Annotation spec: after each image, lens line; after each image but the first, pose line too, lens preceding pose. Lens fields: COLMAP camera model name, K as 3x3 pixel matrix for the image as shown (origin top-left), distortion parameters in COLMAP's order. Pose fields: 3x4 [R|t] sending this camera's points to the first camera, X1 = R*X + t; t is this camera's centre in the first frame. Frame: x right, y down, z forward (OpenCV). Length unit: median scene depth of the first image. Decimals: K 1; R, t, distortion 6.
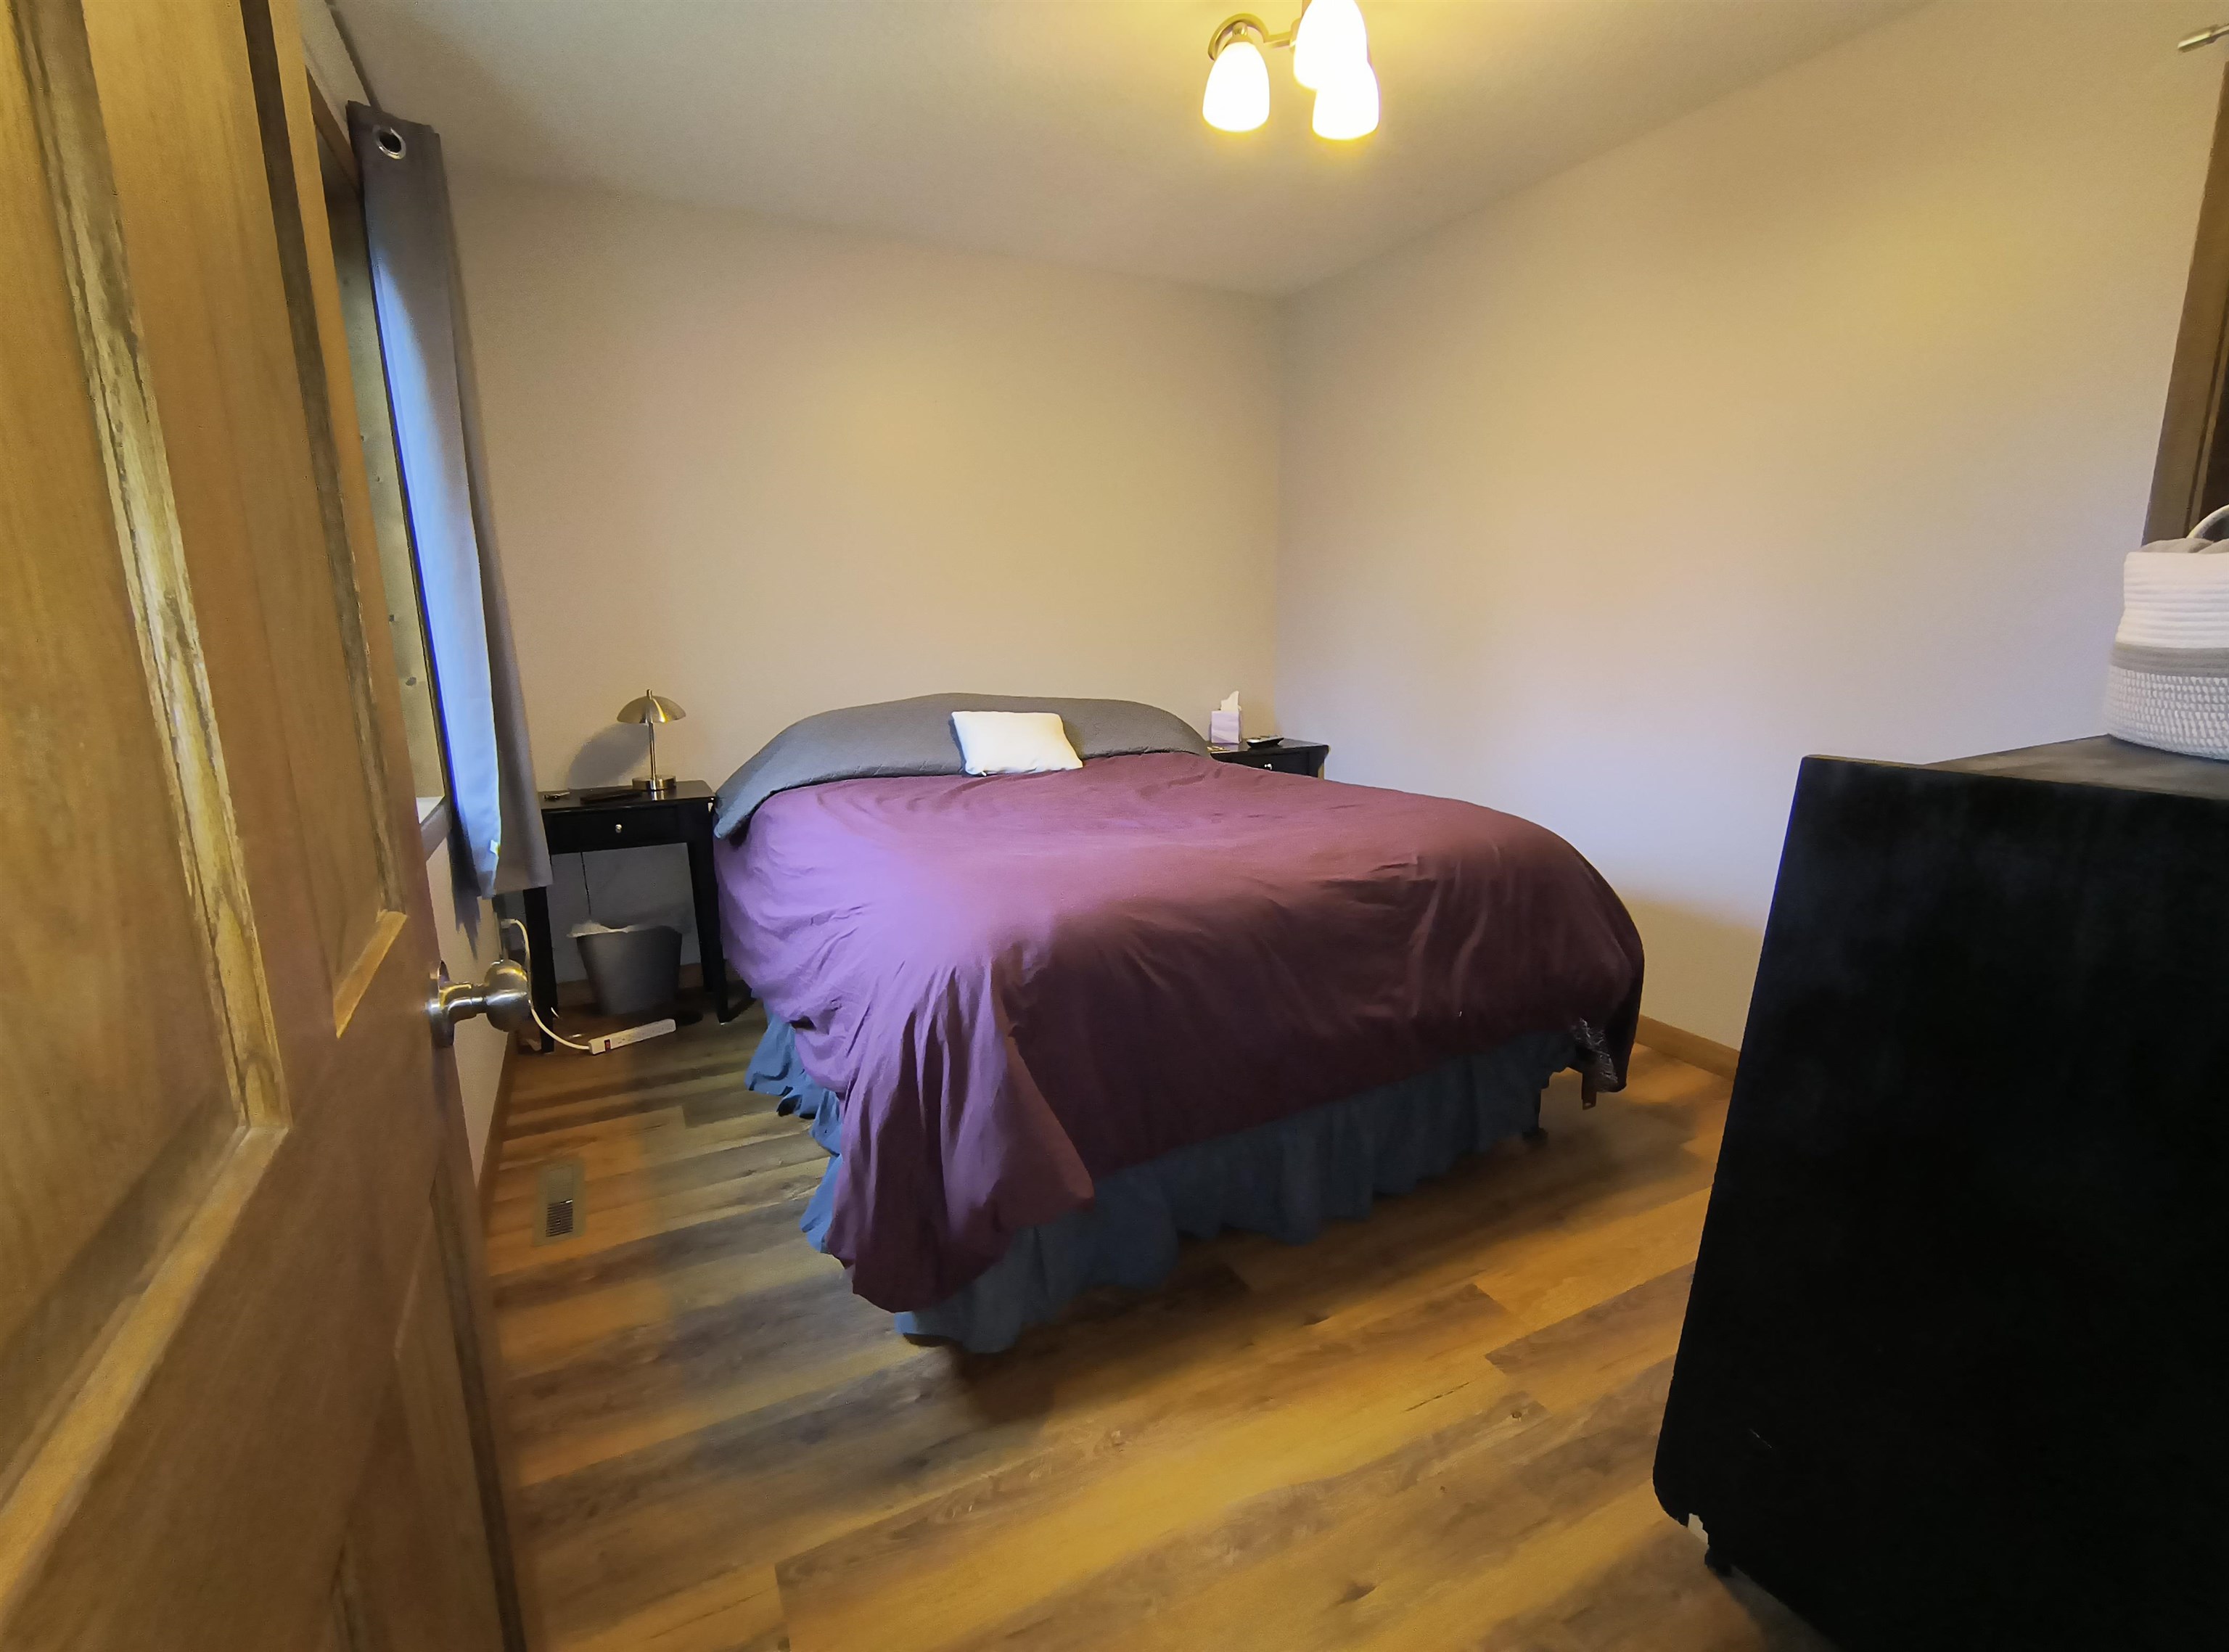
lens RADIAL K [[1011.2, 0, 1116.3], [0, 1011.2, 822.5], [0, 0, 1]] dist [-0.000403, 0.000036]
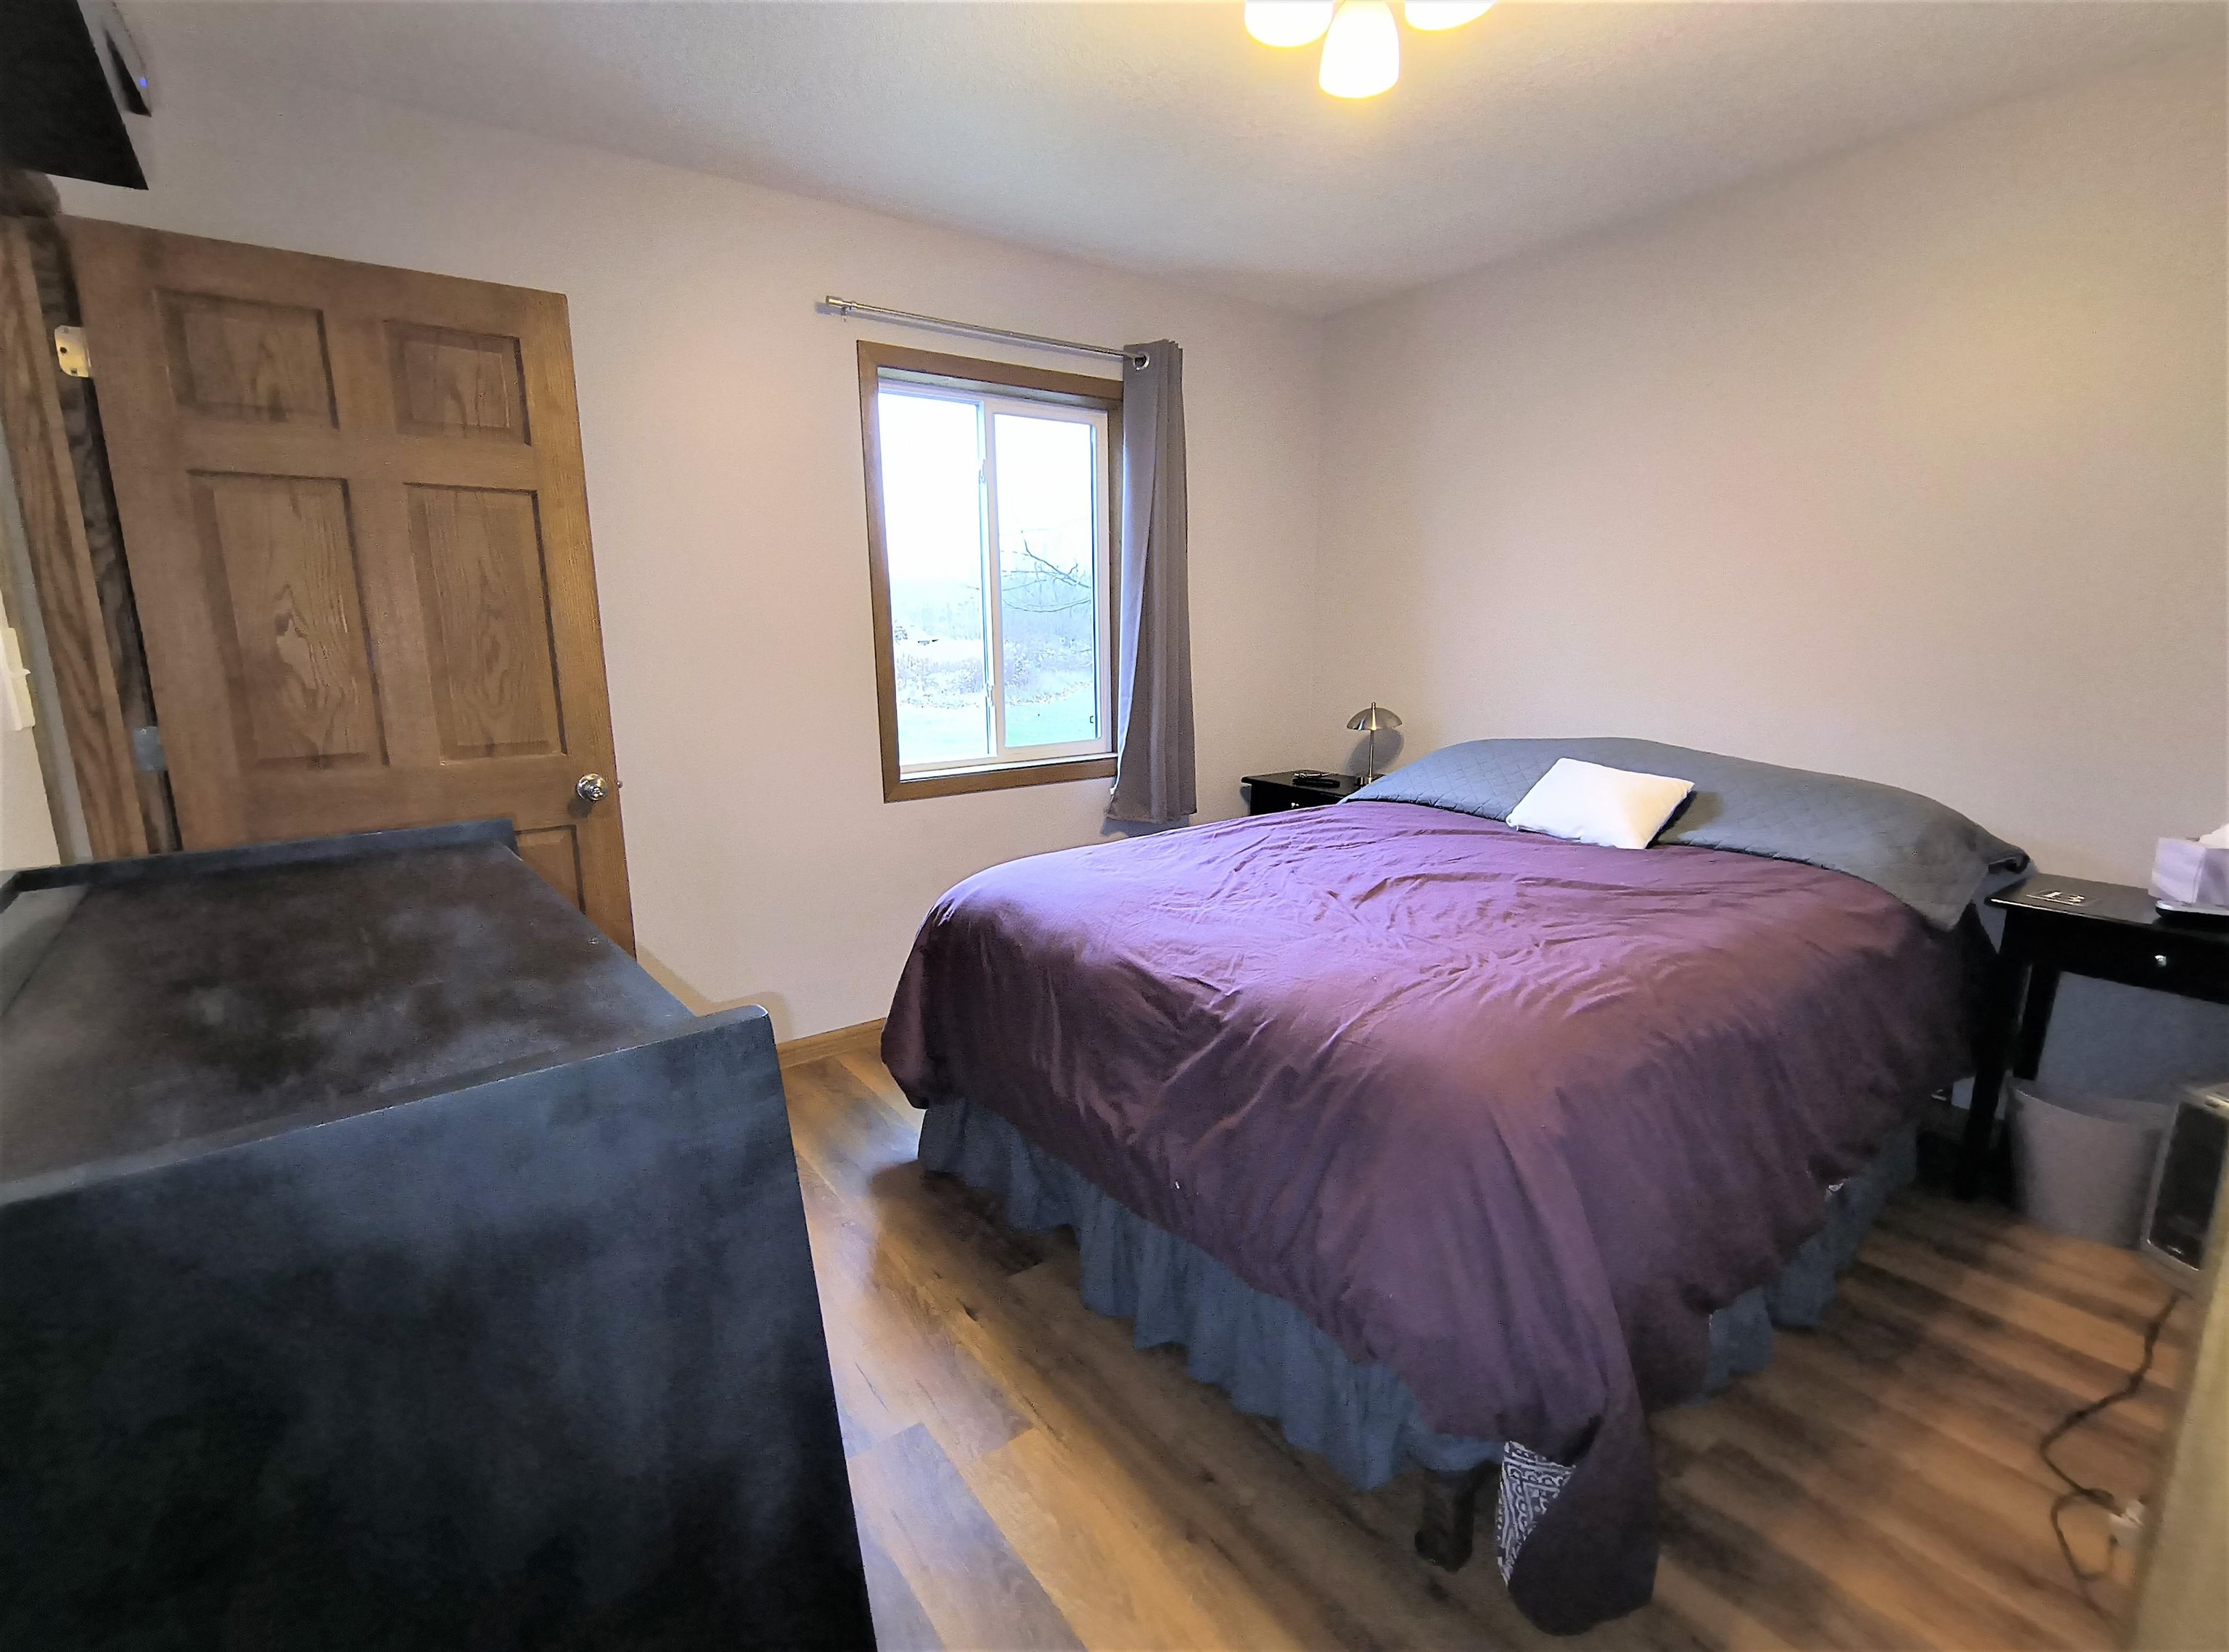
lens RADIAL K [[1011.2, 0, 1113.5], [0, 1011.2, 828.1], [0, 0, 1]] dist [-0.000403, 0.000036]
pose [[0.170142, 0.204119, -0.964047, 1.050319], [-0.186375, 0.967320, 0.171919, -0.212657], [0.967634, 0.150423, 0.202625, 0.753414]]
